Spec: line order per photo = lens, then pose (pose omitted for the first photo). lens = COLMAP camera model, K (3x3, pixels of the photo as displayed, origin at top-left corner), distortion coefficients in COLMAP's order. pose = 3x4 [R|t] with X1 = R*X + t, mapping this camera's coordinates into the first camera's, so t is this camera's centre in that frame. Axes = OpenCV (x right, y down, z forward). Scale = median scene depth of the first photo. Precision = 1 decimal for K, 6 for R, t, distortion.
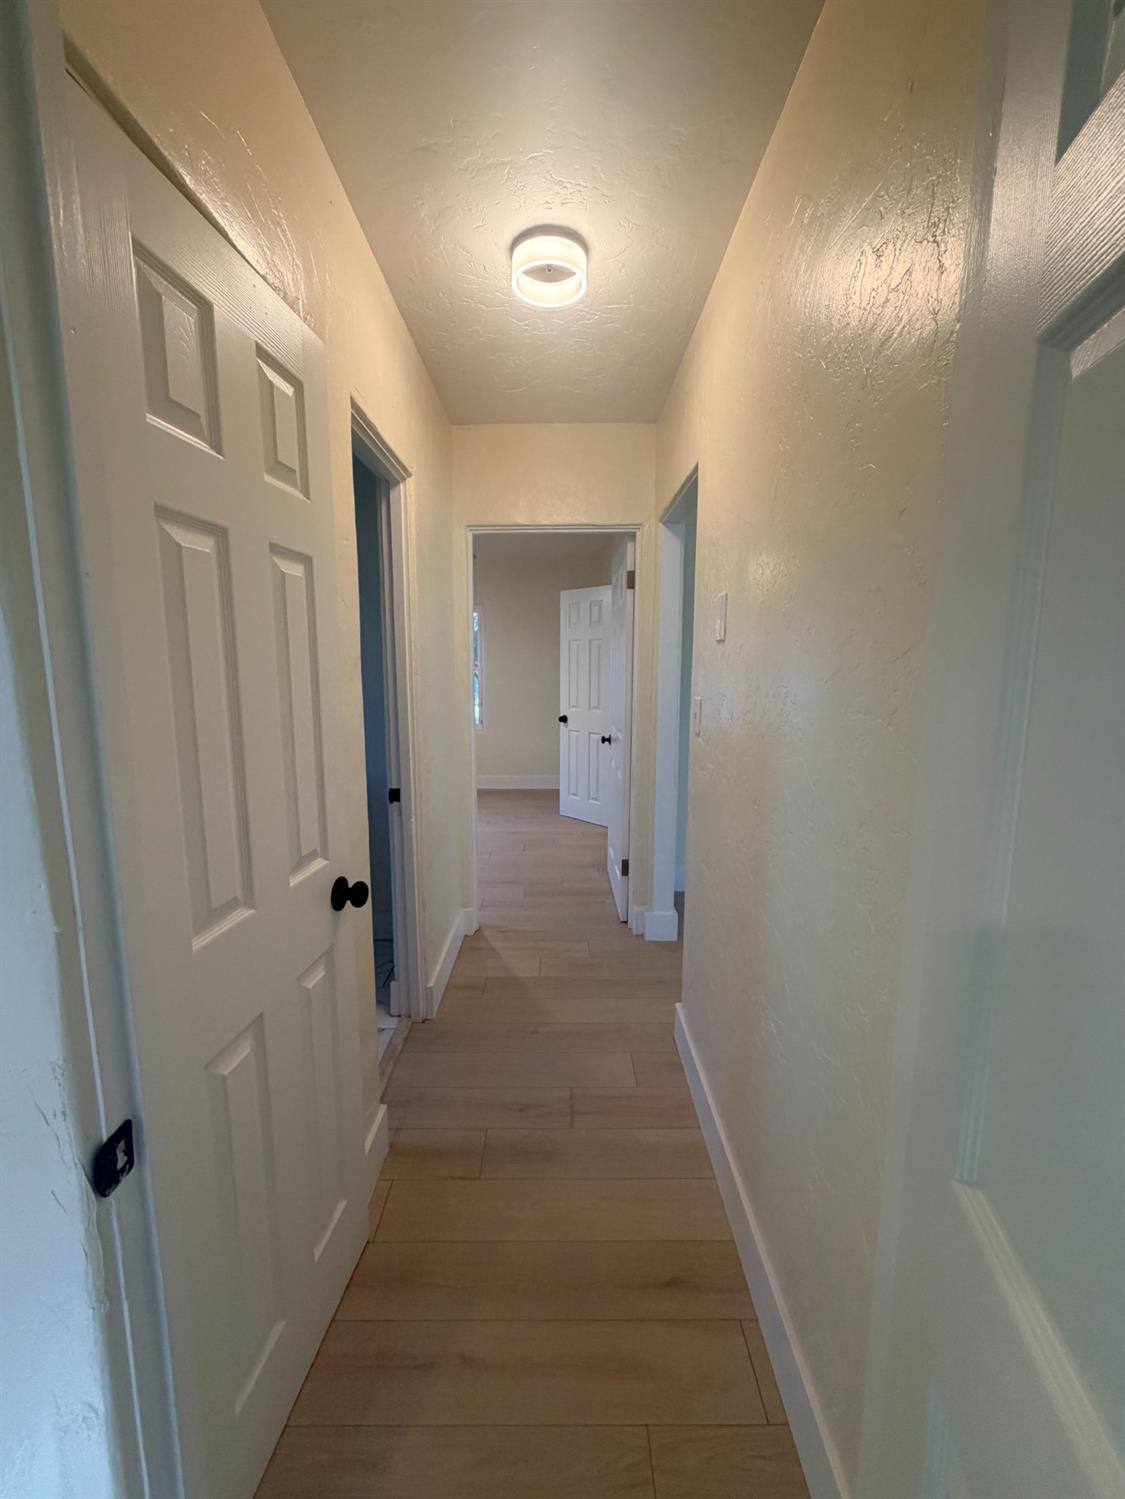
lens RADIAL K [[598.4, 0, 560.8], [0, 598.4, 750.6], [0, 0, 1]] dist [0.001496, -0.000036]
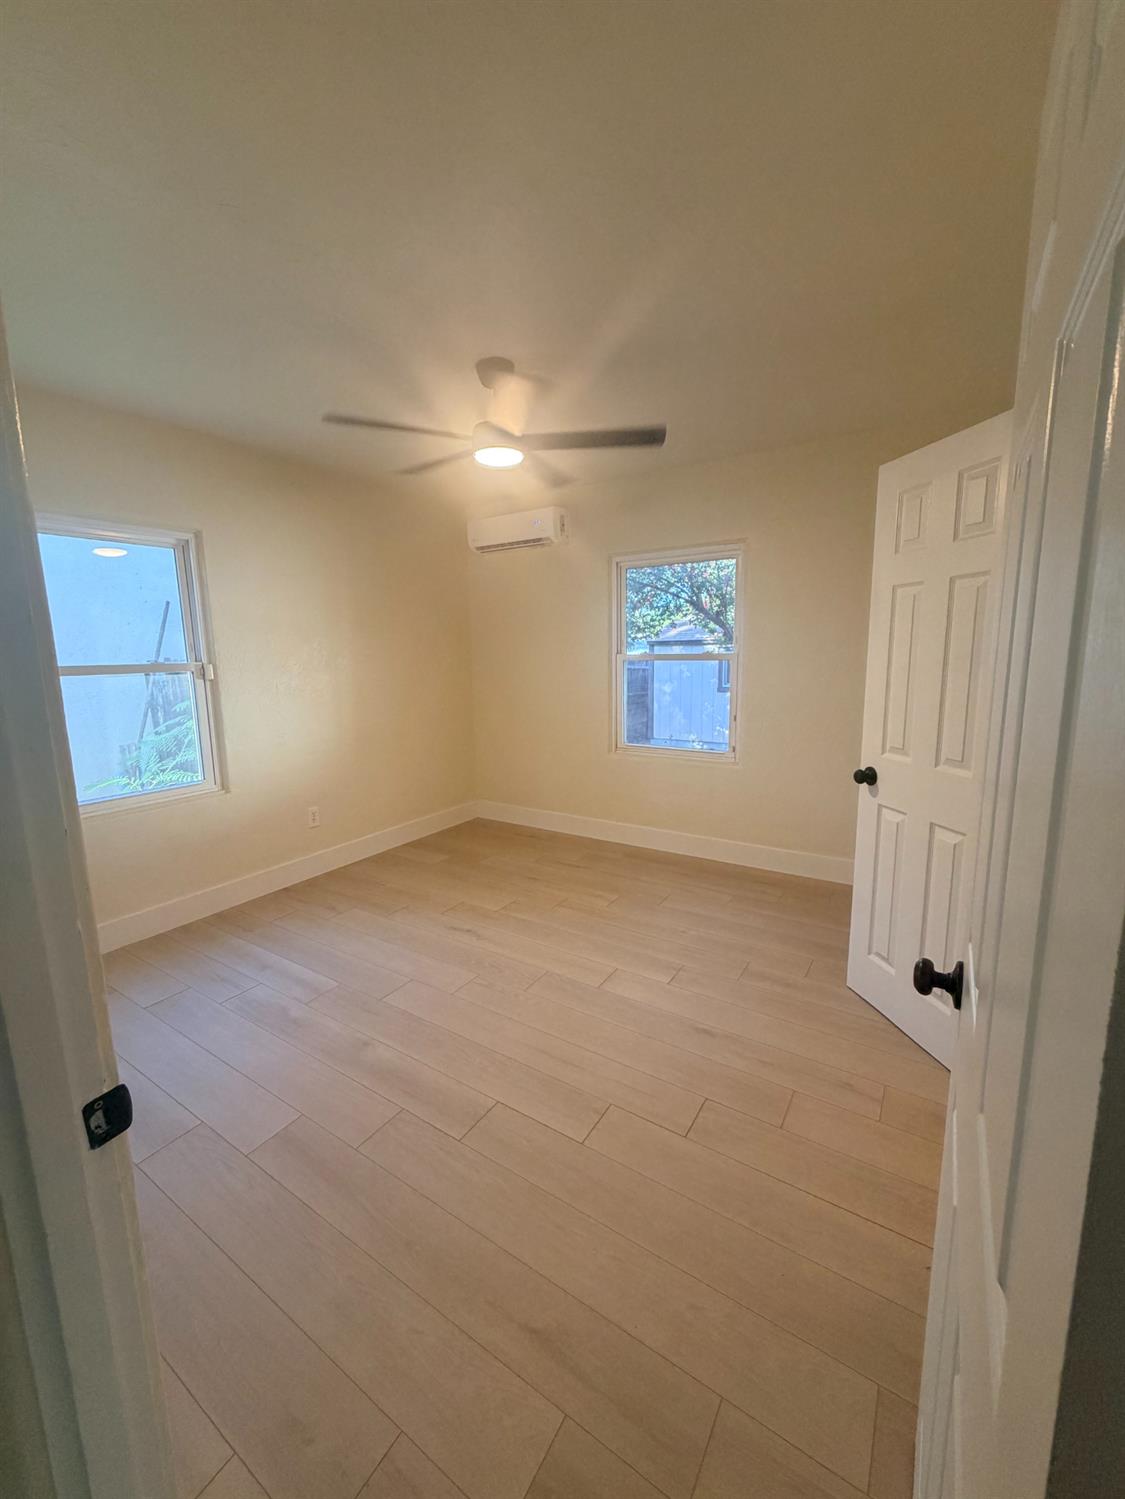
lens RADIAL K [[598.4, 0, 561.3], [0, 598.4, 746.6], [0, 0, 1]] dist [0.001496, -0.000036]
pose [[0.835281, 0.069610, -0.545399, 0.054352], [-0.060681, 0.997565, 0.034388, -0.076634], [0.546465, 0.004372, 0.837471, 0.539141]]
